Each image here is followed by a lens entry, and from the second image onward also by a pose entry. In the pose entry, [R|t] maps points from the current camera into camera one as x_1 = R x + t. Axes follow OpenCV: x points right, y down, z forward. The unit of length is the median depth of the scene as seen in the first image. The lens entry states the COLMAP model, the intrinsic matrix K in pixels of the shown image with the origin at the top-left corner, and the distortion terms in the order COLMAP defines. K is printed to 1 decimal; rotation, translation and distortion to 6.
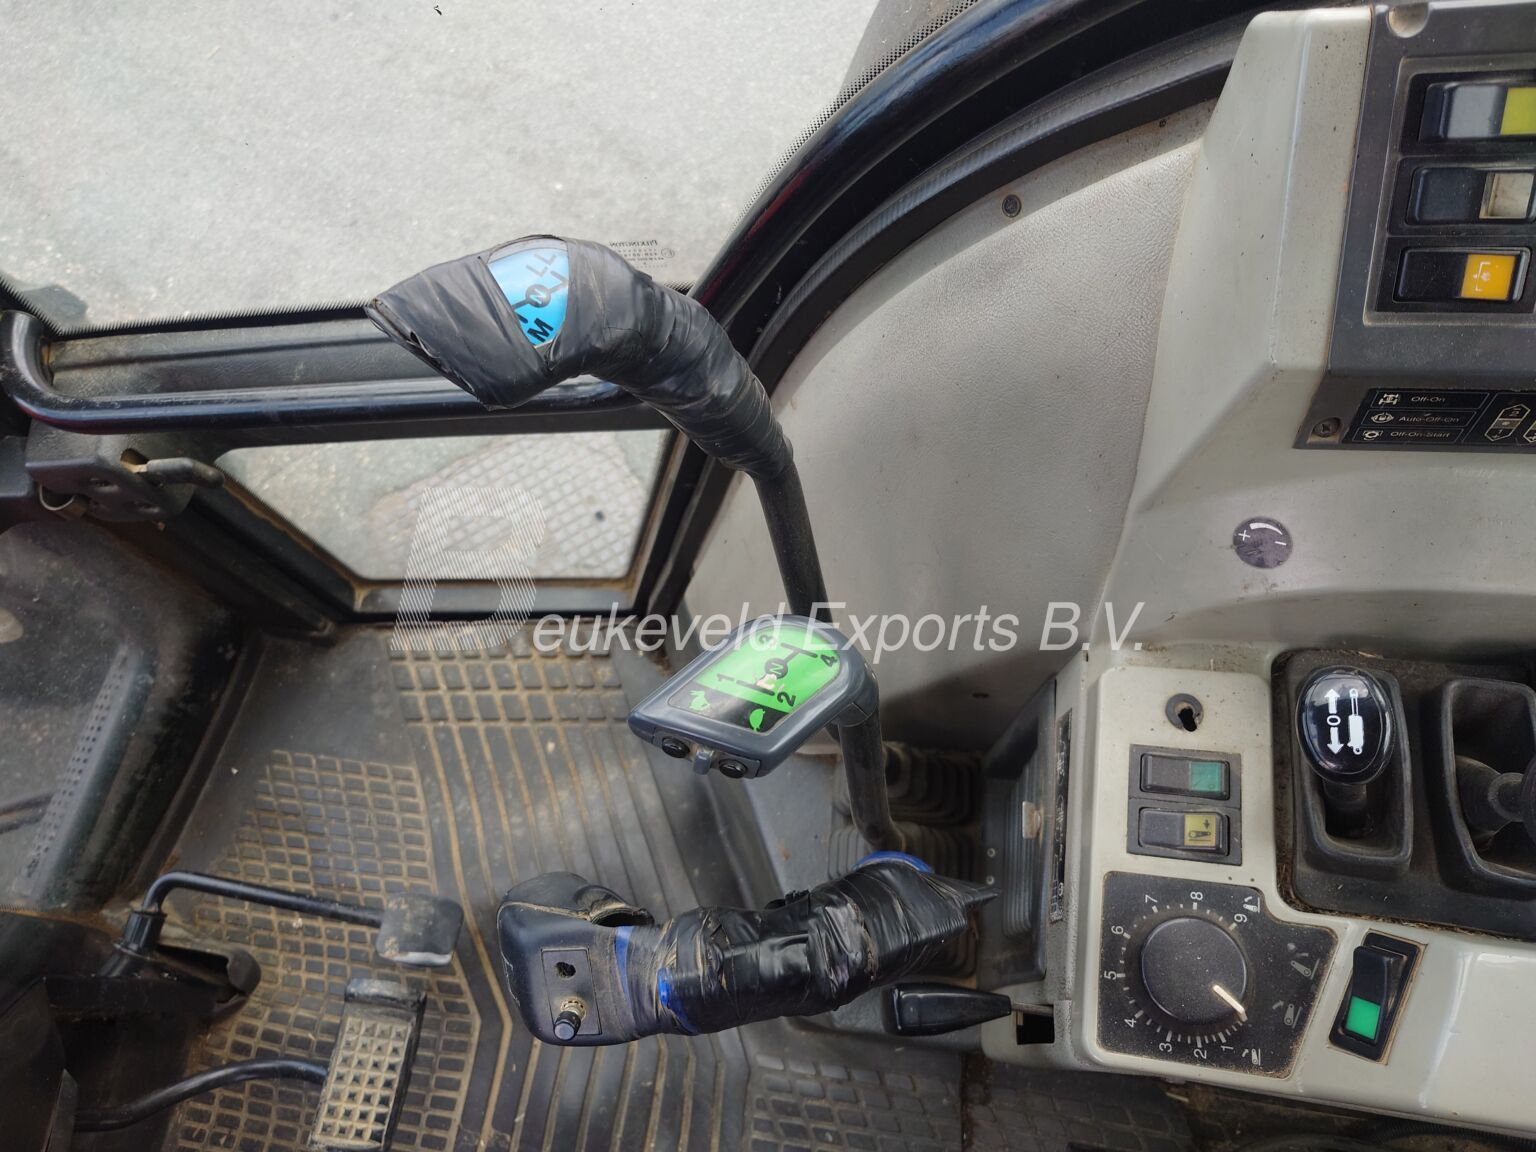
lens RADIAL K [[1118.4, 0, 769.5], [0, 1118.4, 574.3], [0, 0, 1]] dist [-0.009121, 0.024674]
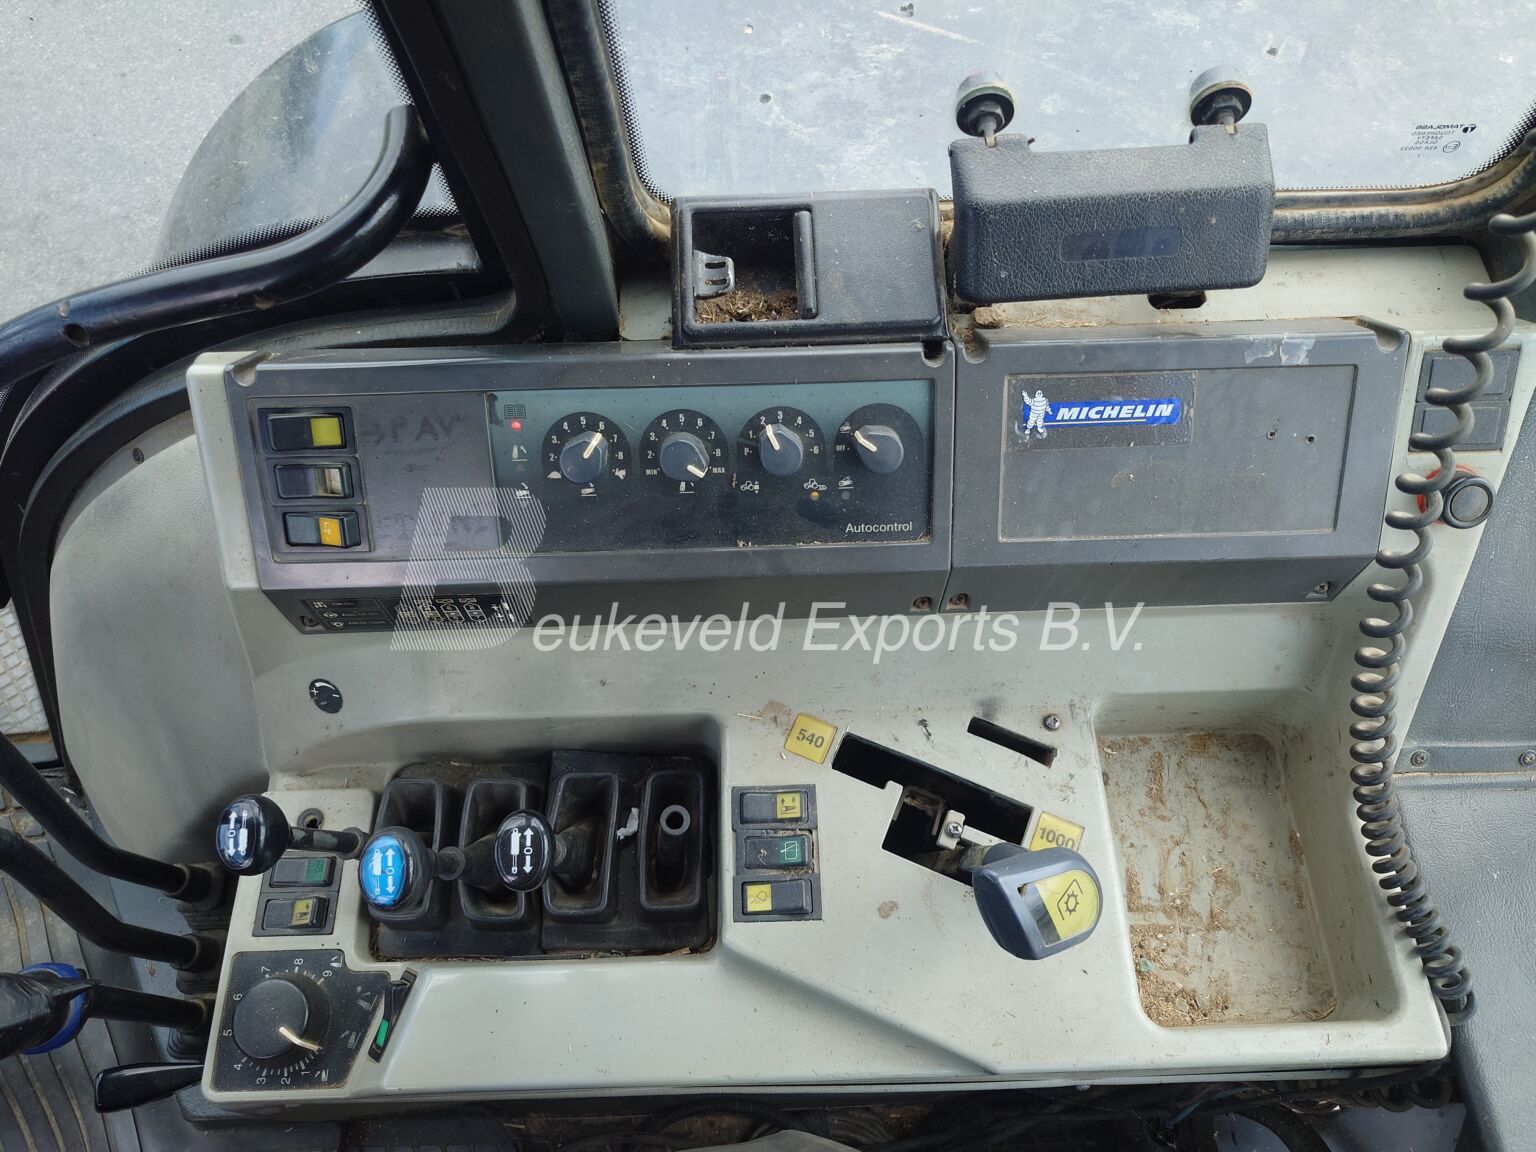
lens RADIAL K [[1118.4, 0, 768.5], [0, 1118.4, 575.9], [0, 0, 1]] dist [-0.009121, 0.024674]
pose [[0.967598, -0.066266, 0.243644, 0.633447], [0.083726, 0.994558, -0.062008, -0.044088], [-0.238209, 0.080399, 0.967880, -0.477203]]
